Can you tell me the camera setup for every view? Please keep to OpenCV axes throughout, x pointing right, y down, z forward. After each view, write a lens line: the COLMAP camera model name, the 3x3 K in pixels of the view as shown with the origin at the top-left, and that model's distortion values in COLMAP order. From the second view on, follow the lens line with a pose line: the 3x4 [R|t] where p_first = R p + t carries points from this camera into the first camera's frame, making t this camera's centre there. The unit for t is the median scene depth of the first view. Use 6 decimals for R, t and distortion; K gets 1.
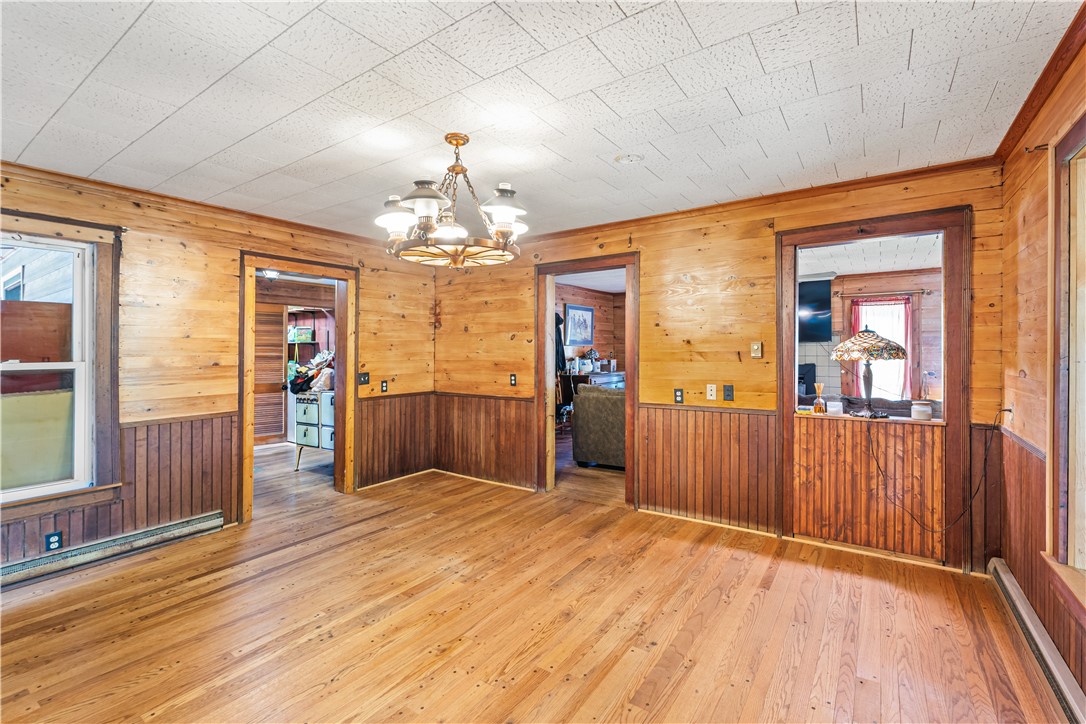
lens RADIAL K [[480.1, 0, 548.7], [0, 480.1, 353.1], [0, 0, 1]] dist [-0.005649, 0.000258]
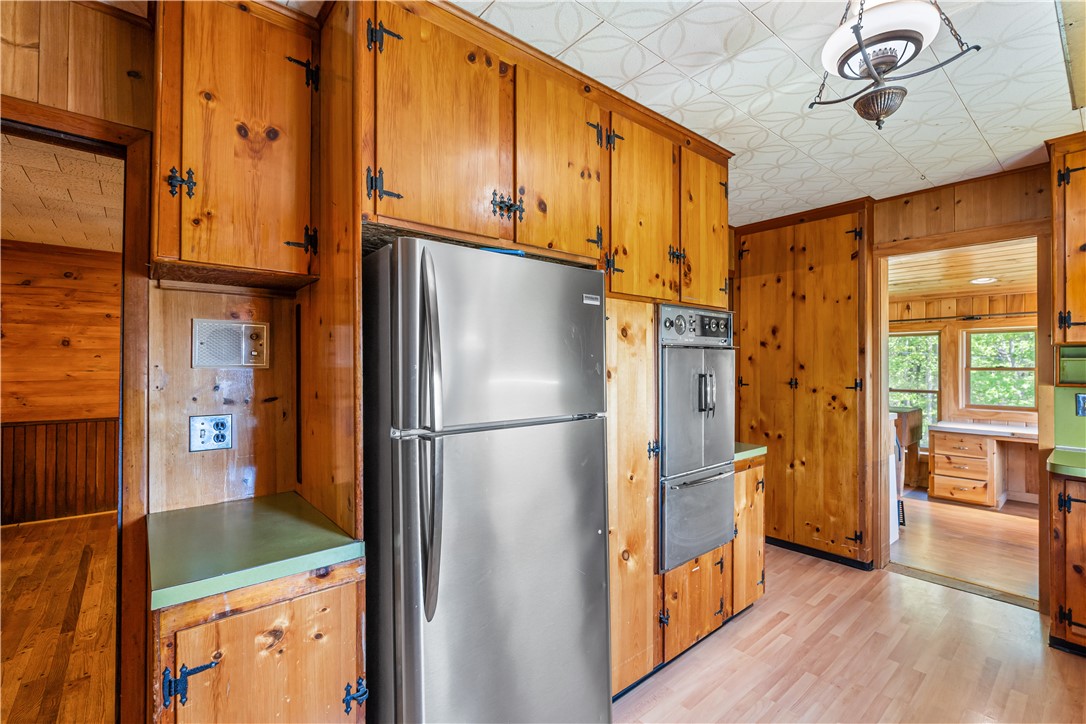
lens RADIAL K [[481.3, 0, 543.0], [0, 481.3, 362.0], [0, 0, 1]] dist [-0.002244, 0.000224]
pose [[0.267897, 0.012759, 0.963363, -0.985044], [0.009771, 0.999825, -0.015959, 0.006198], [-0.963398, 0.013688, 0.267725, -0.047647]]
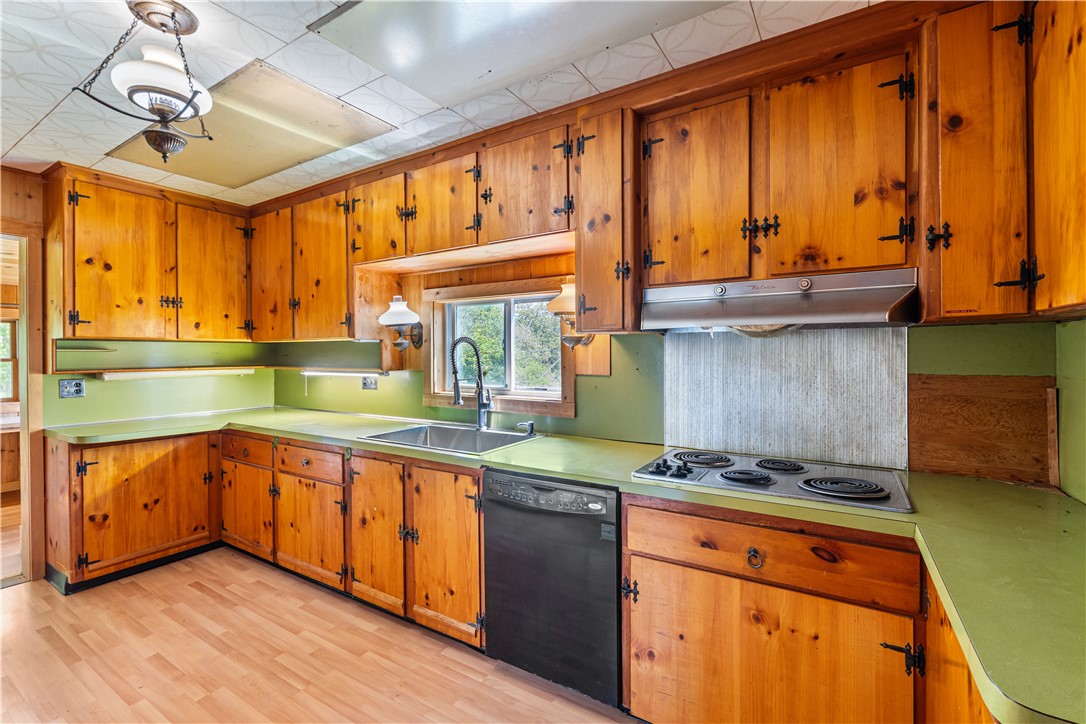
lens RADIAL K [[480.1, 0, 548.7], [0, 480.1, 353.1], [0, 0, 1]] dist [-0.005649, 0.000258]
pose [[-0.999011, 0.013677, -0.042319, -0.916980], [0.013130, 0.999827, 0.013187, 0.003790], [0.042492, 0.012618, -0.999017, 0.216725]]
